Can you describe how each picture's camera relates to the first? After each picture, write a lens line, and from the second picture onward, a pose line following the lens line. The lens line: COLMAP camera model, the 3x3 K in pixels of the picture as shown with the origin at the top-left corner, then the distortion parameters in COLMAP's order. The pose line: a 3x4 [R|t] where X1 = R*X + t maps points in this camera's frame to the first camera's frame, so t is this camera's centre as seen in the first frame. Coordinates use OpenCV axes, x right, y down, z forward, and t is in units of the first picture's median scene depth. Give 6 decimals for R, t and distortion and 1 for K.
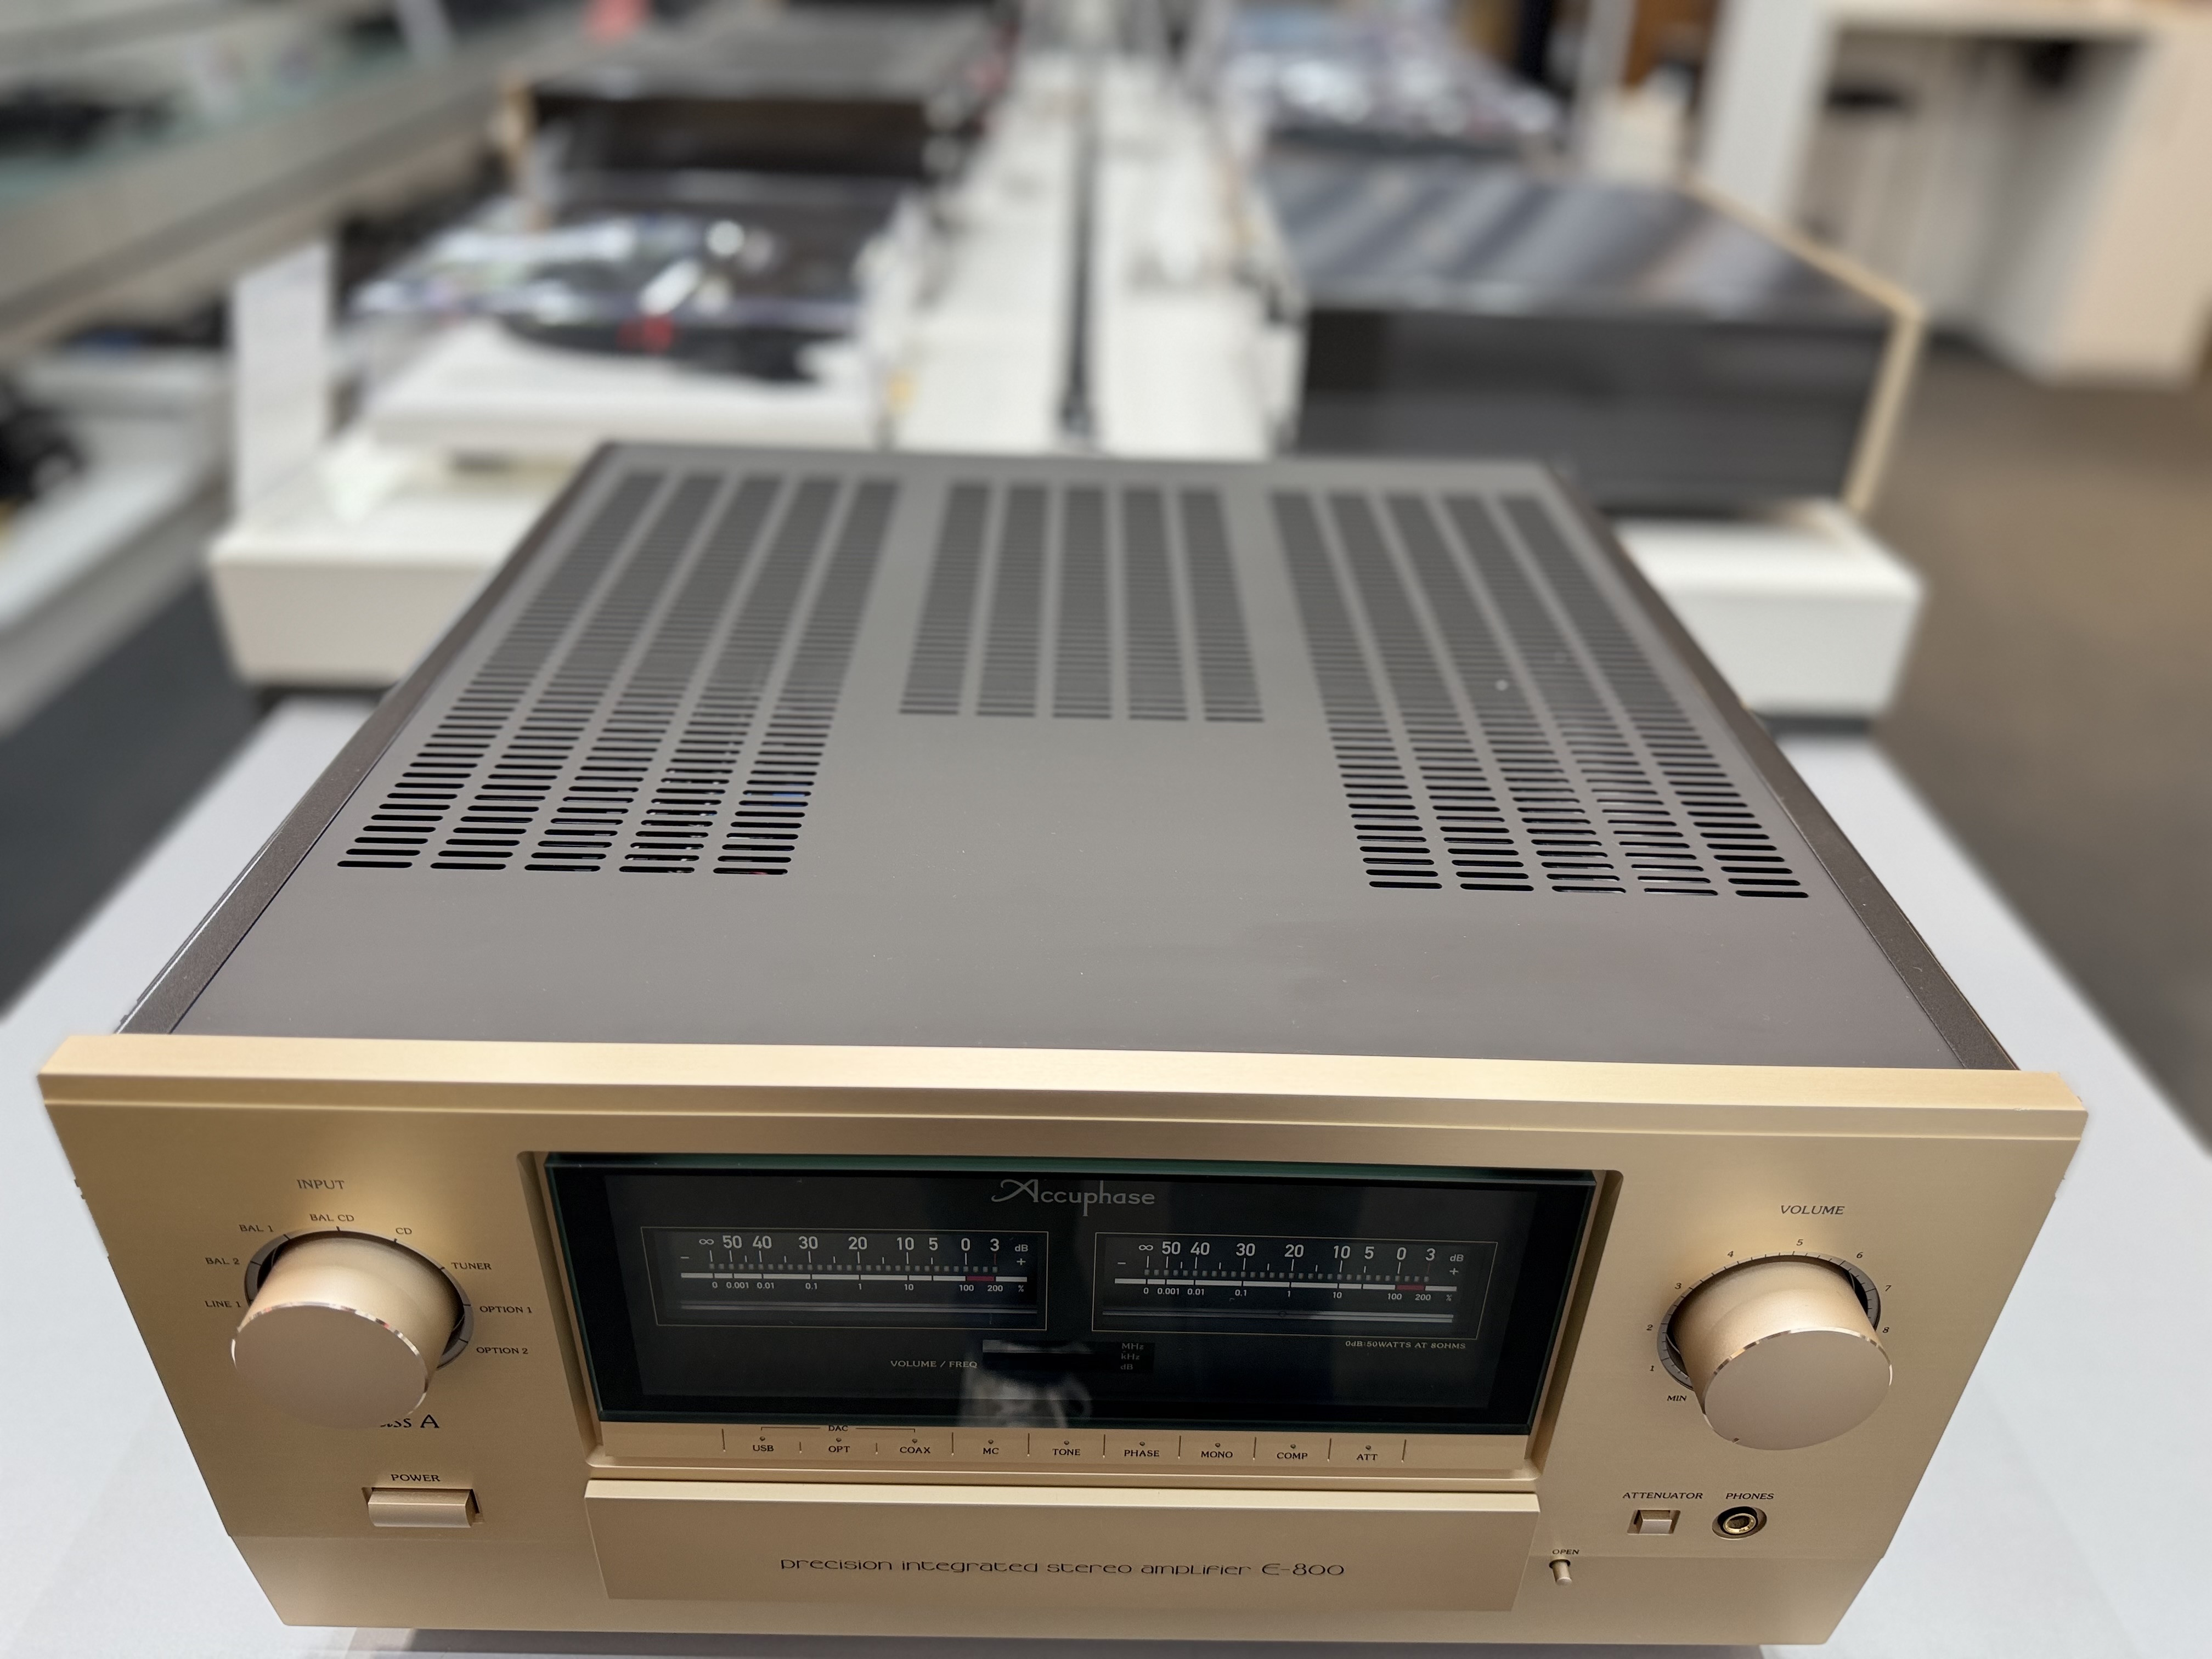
lens RADIAL K [[1563.1, 0, 1106.0], [0, 1563.1, 829.5], [0, 0, 1]] dist [0.038379, -0.002084]
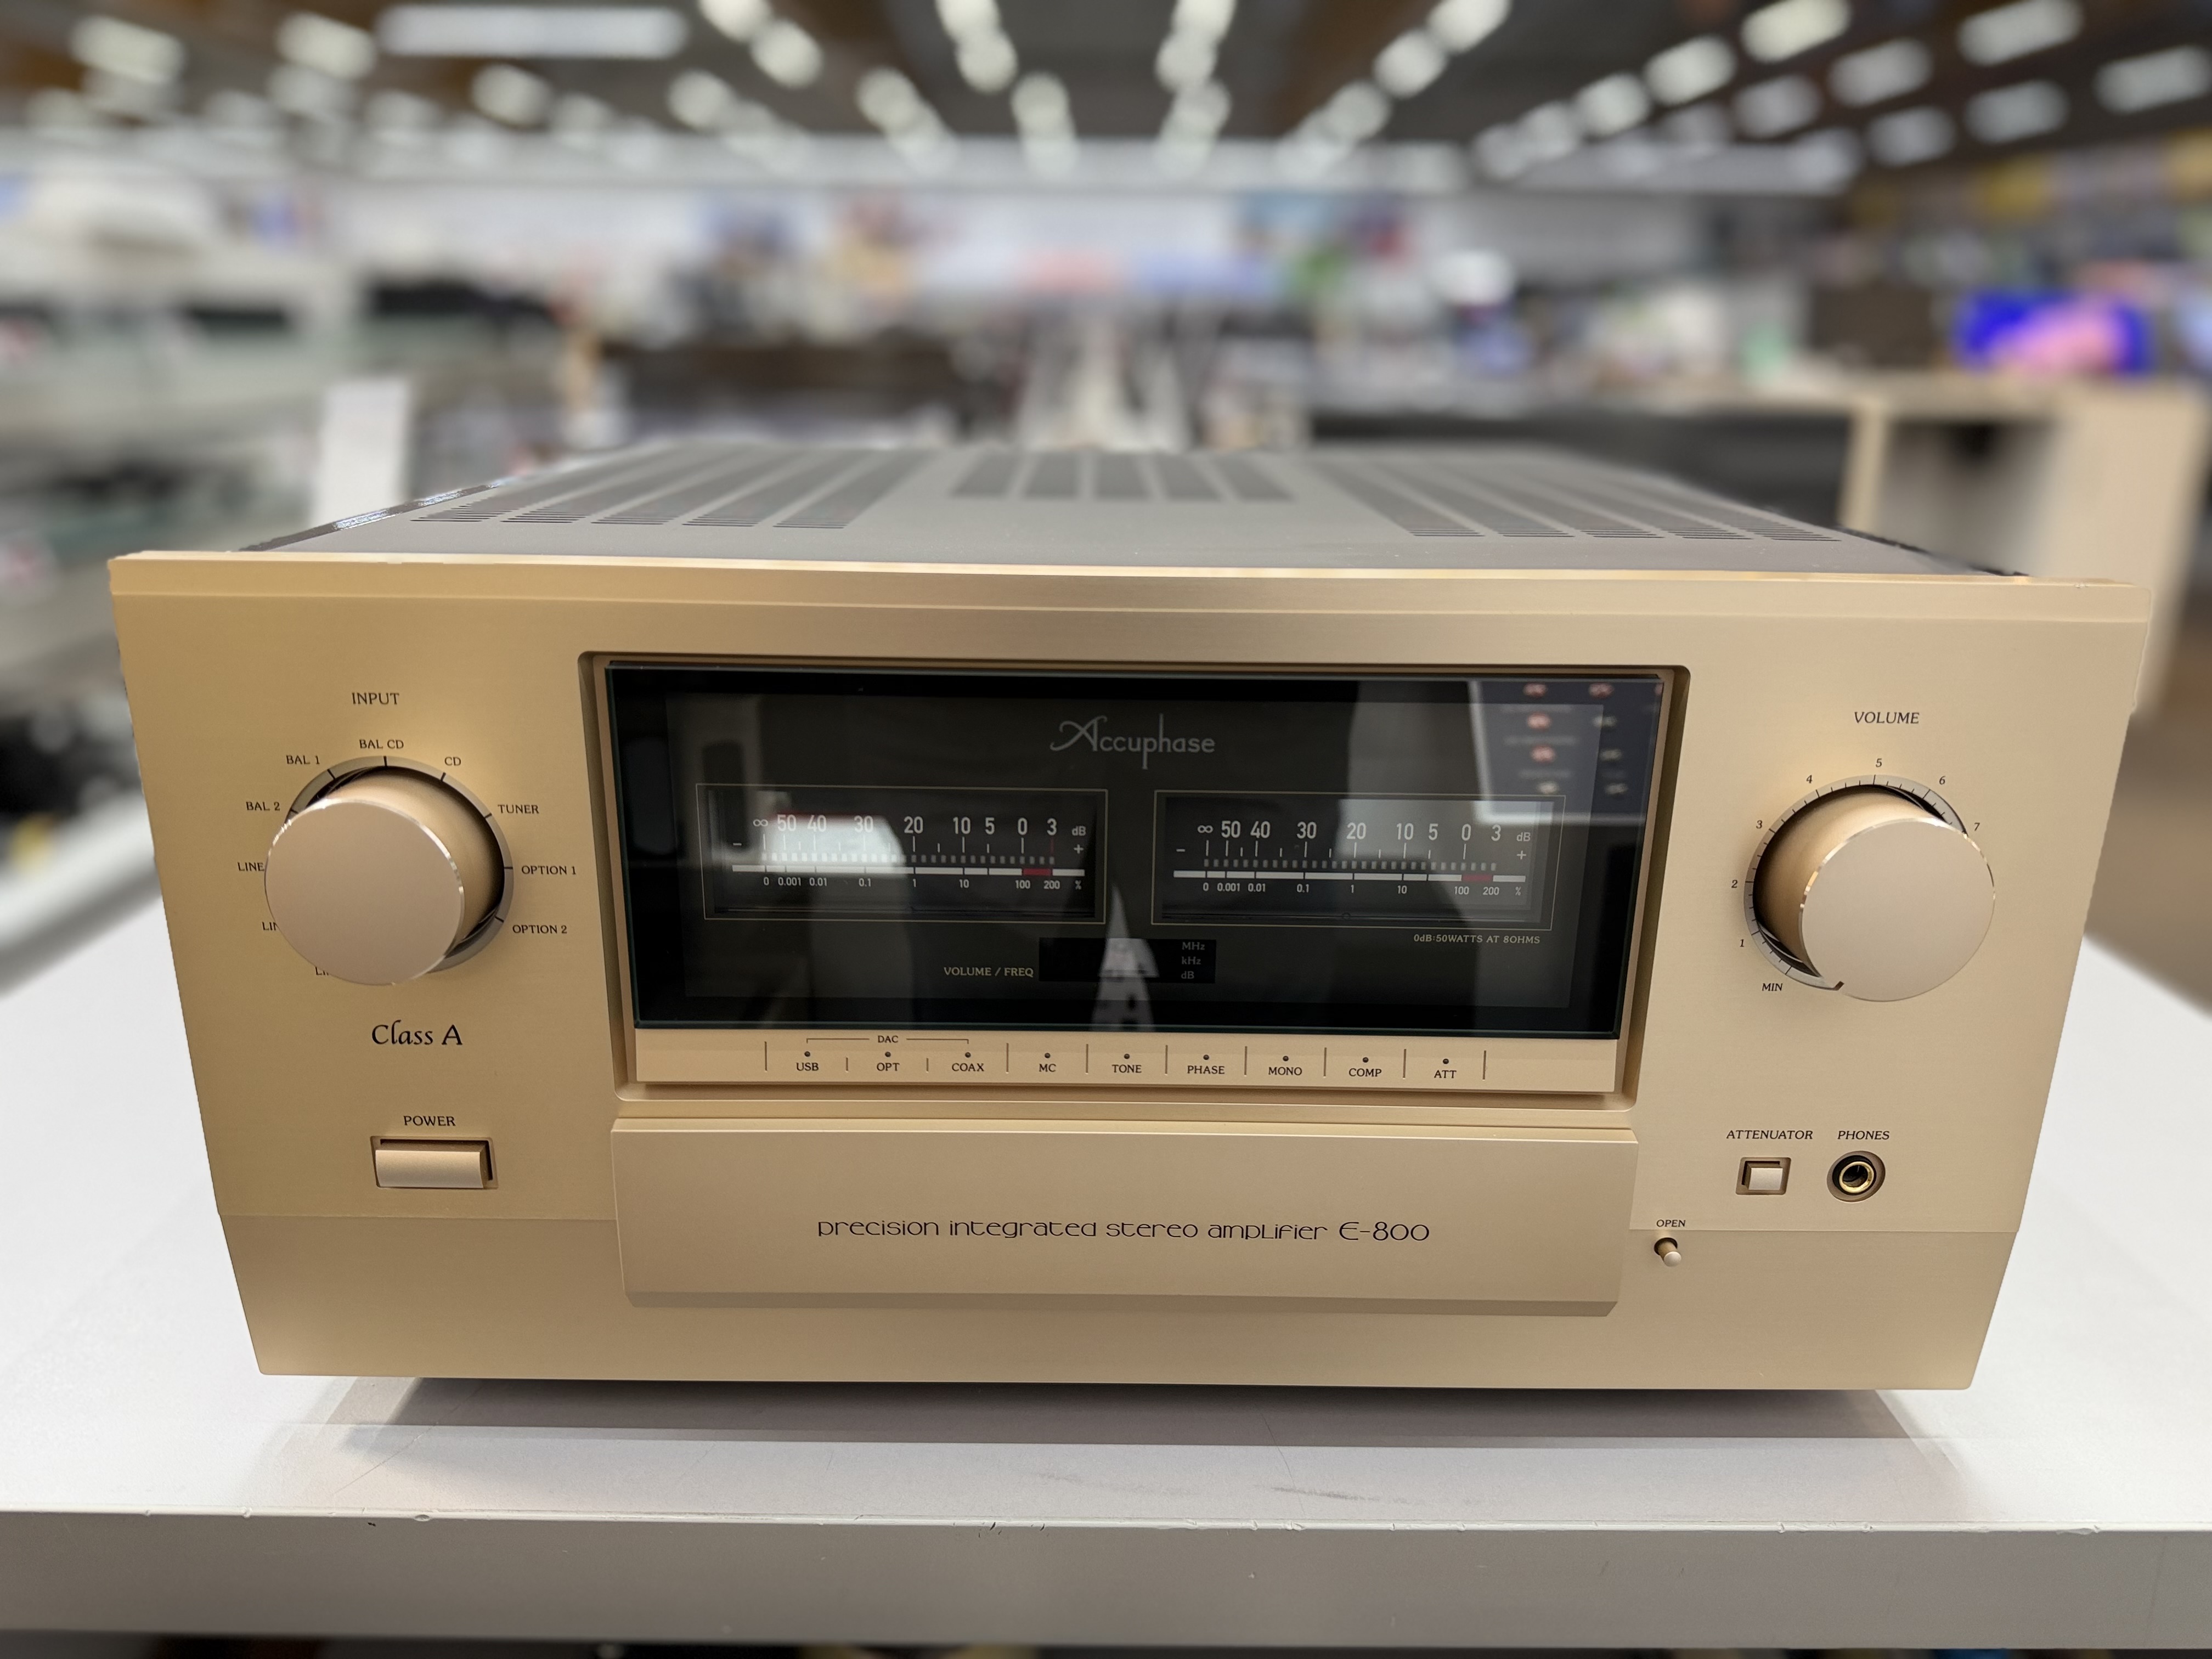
lens RADIAL K [[1551.4, 0, 1106.0], [0, 1551.4, 829.5], [0, 0, 1]] dist [0.193582, -0.340694]
pose [[0.999884, -0.015075, 0.002221, -0.038578], [0.015137, 0.965981, -0.258168, 0.511847], [0.001747, 0.258172, 0.966098, 0.054082]]
